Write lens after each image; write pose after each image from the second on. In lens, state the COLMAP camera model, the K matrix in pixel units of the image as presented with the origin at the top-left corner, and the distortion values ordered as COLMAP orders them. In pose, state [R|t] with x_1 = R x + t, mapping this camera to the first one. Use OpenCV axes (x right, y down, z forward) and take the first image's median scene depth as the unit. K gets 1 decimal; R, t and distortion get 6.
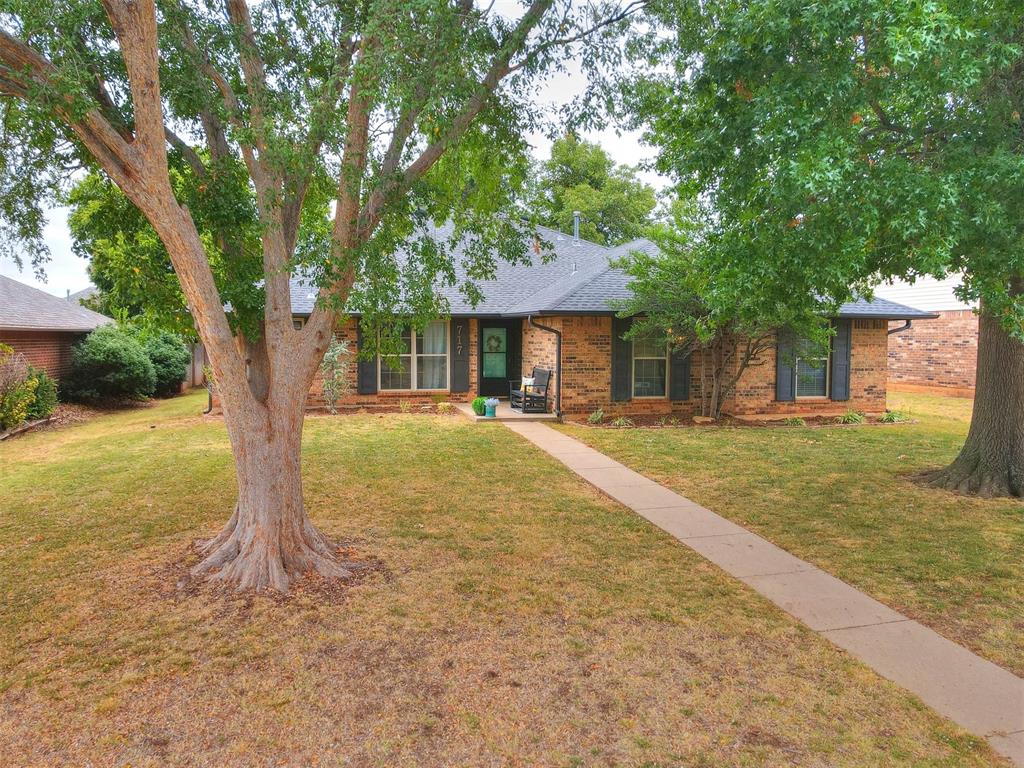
lens RADIAL K [[782.2, 0, 512.0], [0, 782.2, 384.0], [0, 0, 1]] dist [0.013614, 0.011792]
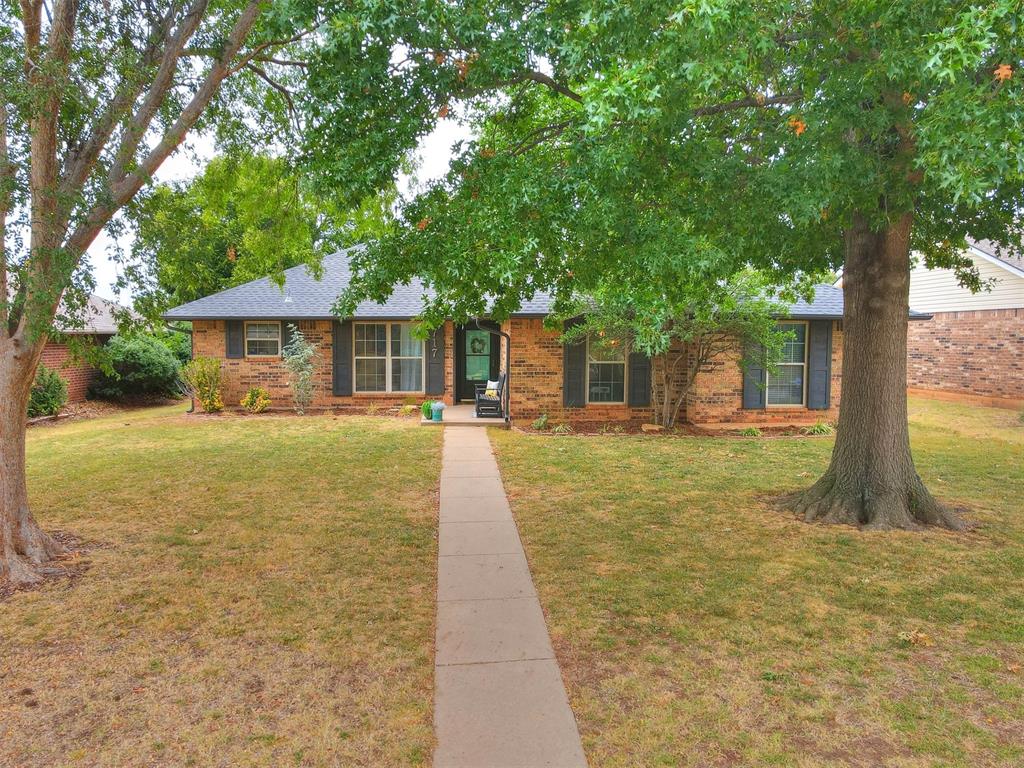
lens RADIAL K [[782.2, 0, 512.0], [0, 782.2, 384.0], [0, 0, 1]] dist [0.013614, 0.011792]
pose [[0.986957, 0.009854, -0.160683, 0.224042], [-0.009716, 0.999951, 0.001644, -0.007079], [0.160691, -0.000062, 0.987005, 0.036414]]
